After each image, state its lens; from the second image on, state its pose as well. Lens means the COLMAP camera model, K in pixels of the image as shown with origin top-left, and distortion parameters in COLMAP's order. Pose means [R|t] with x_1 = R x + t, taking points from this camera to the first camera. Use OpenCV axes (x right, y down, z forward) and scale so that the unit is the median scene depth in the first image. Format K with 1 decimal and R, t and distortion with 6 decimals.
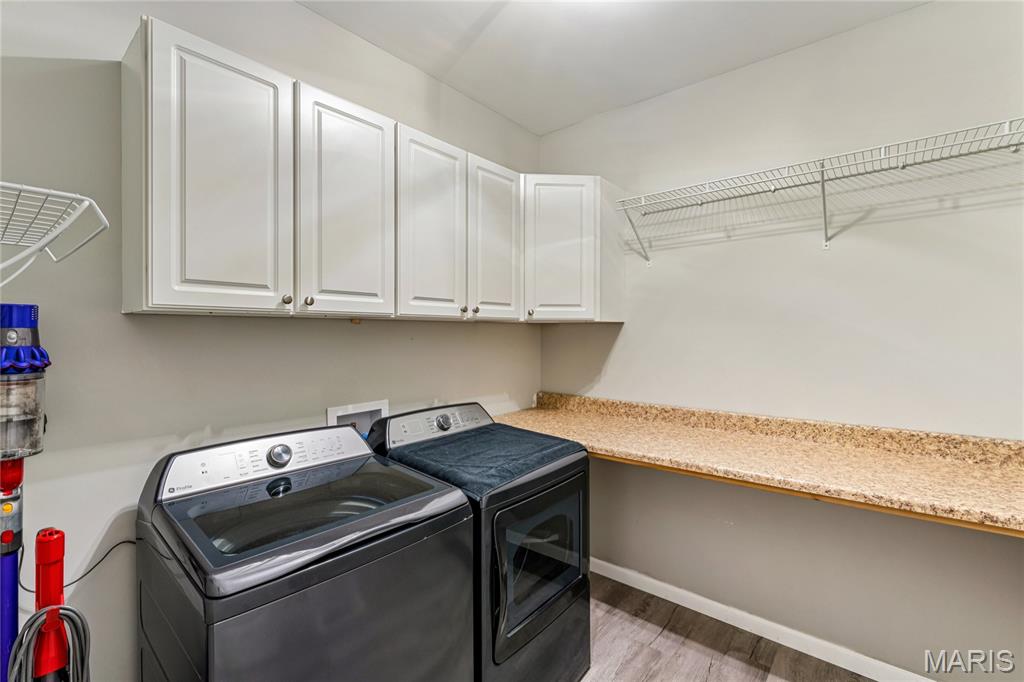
lens RADIAL K [[451.6, 0, 512.7], [0, 451.6, 334.8], [0, 0, 1]] dist [-0.002711, -0.000640]
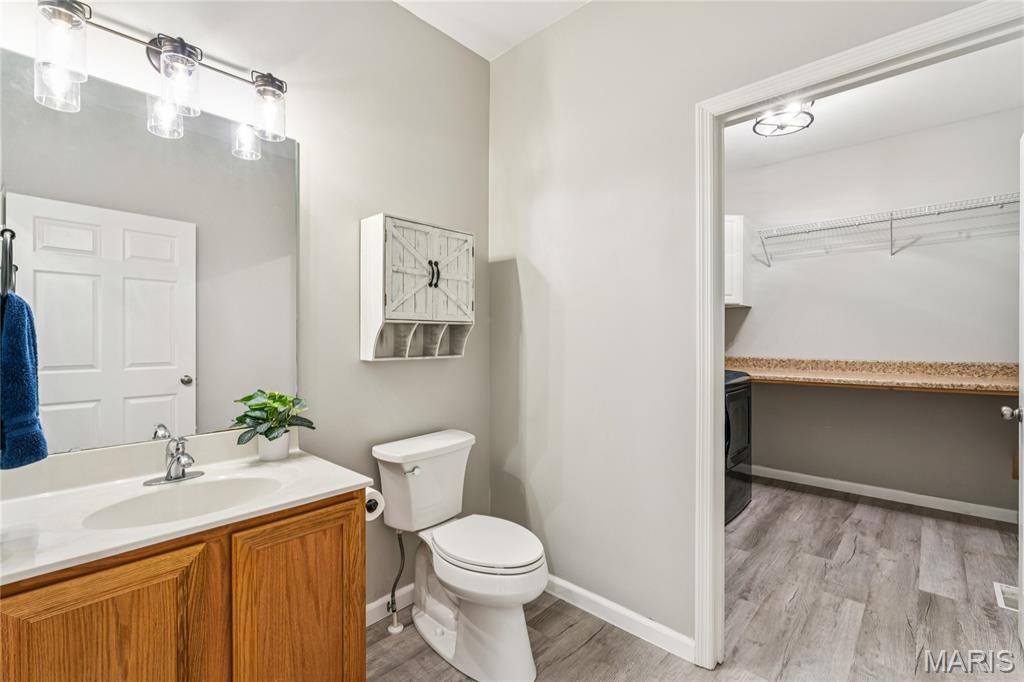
lens RADIAL K [[451.6, 0, 510.4], [0, 451.6, 342.5], [0, 0, 1]] dist [-0.002711, -0.000640]
pose [[0.998847, -0.000868, -0.047991, -0.709548], [0.001095, 0.999988, 0.004704, 0.120834], [0.047987, -0.004751, 0.998837, -0.828070]]
